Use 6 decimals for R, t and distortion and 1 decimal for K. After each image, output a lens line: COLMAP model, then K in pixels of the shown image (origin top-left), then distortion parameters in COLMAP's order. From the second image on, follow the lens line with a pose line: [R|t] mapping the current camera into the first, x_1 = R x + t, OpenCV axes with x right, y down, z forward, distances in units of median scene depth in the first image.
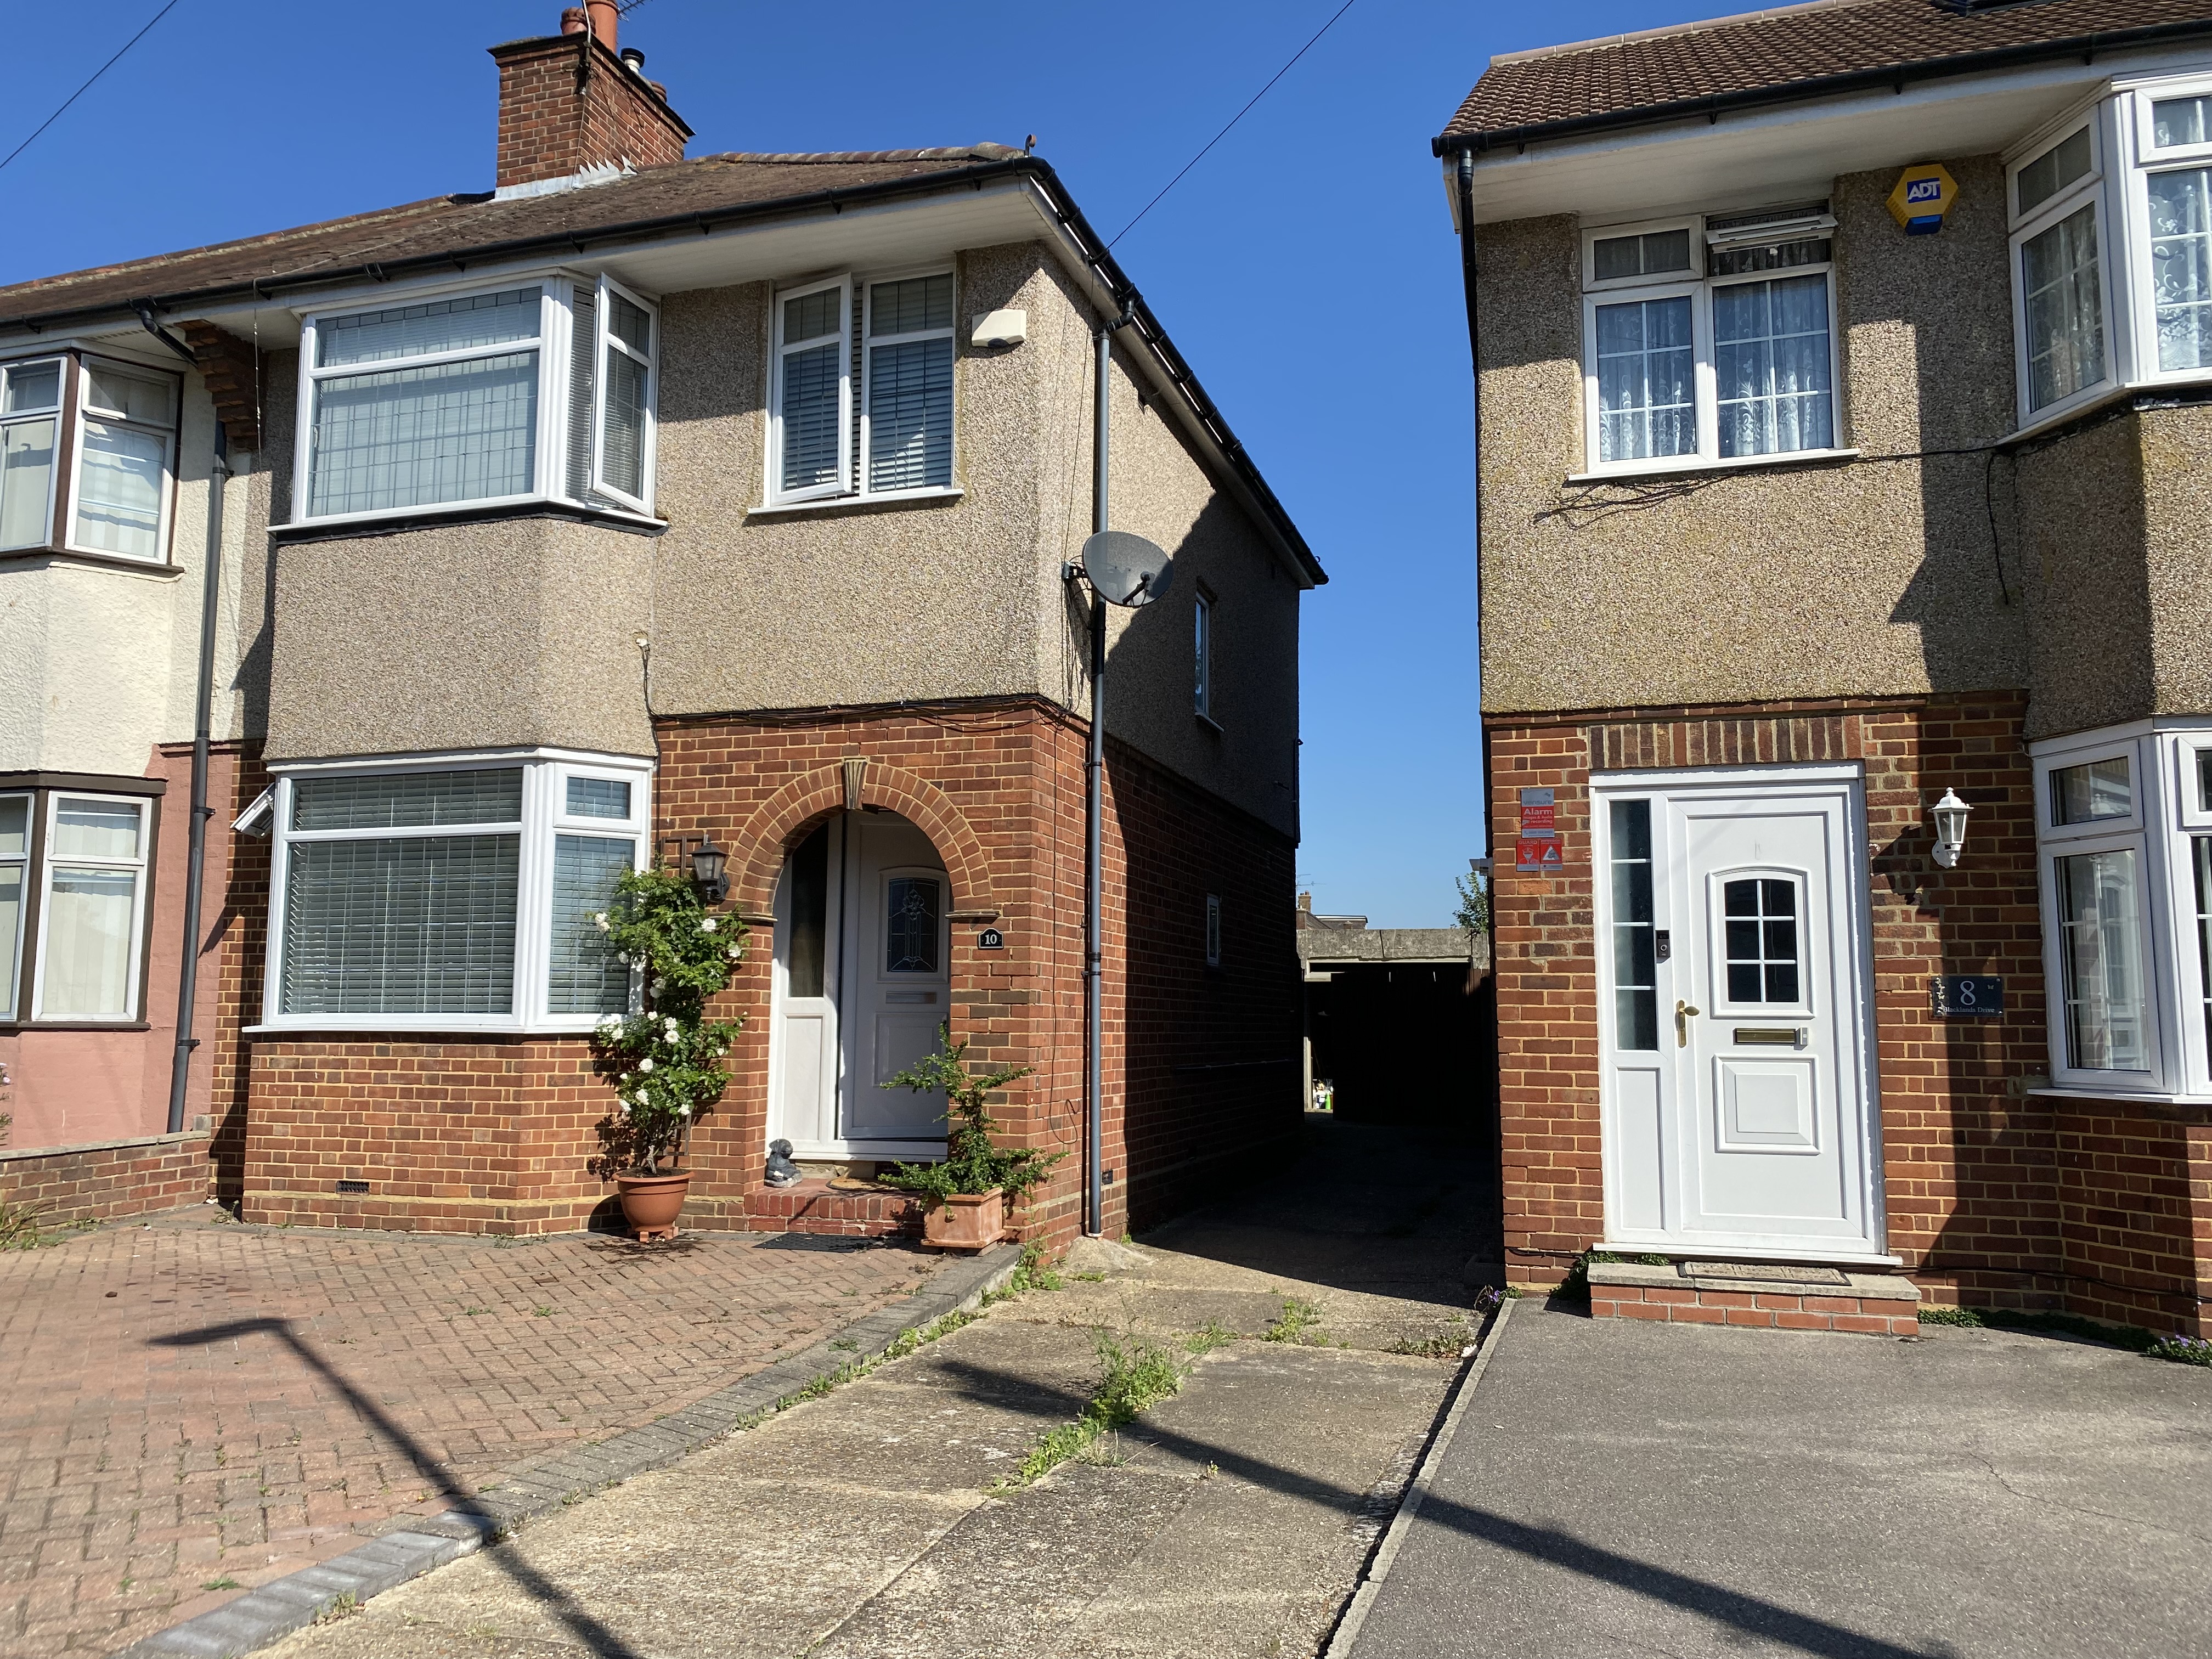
lens RADIAL K [[1668.1, 0, 1108.9], [0, 1668.1, 855.3], [0, 0, 1]] dist [0.042436, -0.002350]
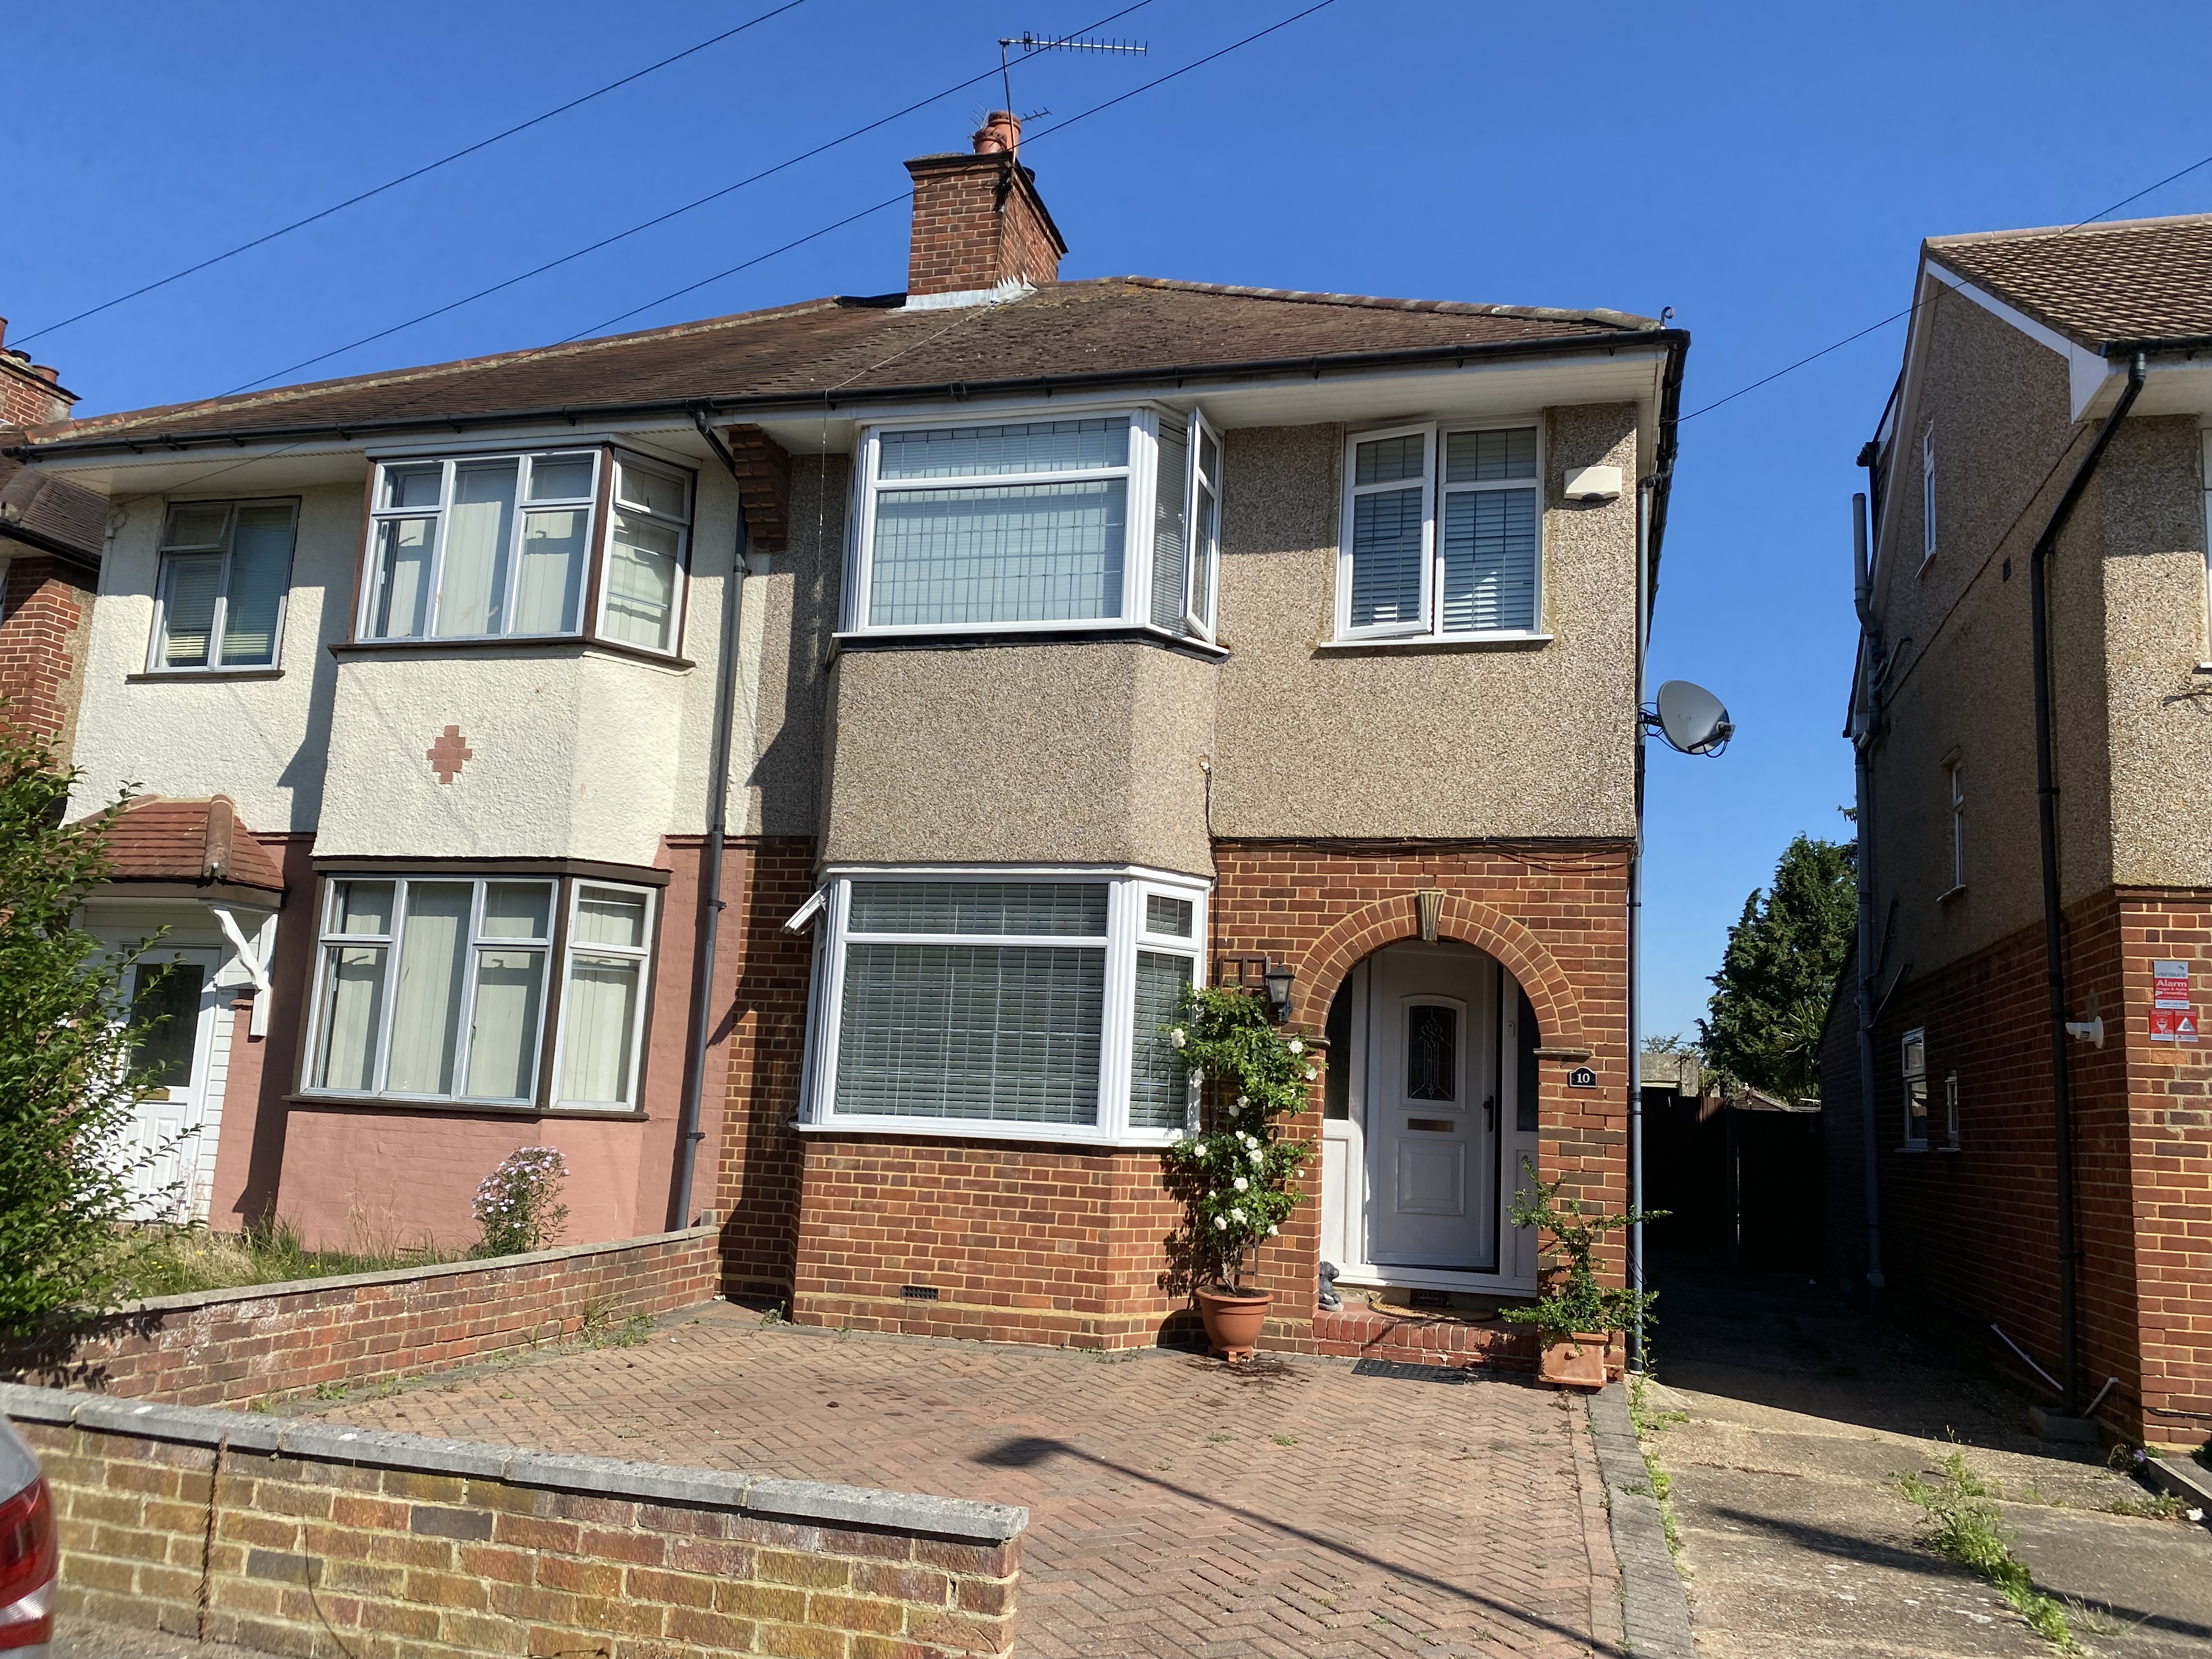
lens RADIAL K [[1651.7, 0, 1159.7], [0, 1651.7, 878.7], [0, 0, 1]] dist [0.164167, -0.284113]
pose [[0.997550, 0.050332, 0.048577, -0.357115], [-0.048371, 0.997998, -0.040742, -0.015264], [-0.050531, 0.038293, 0.997988, -0.010288]]
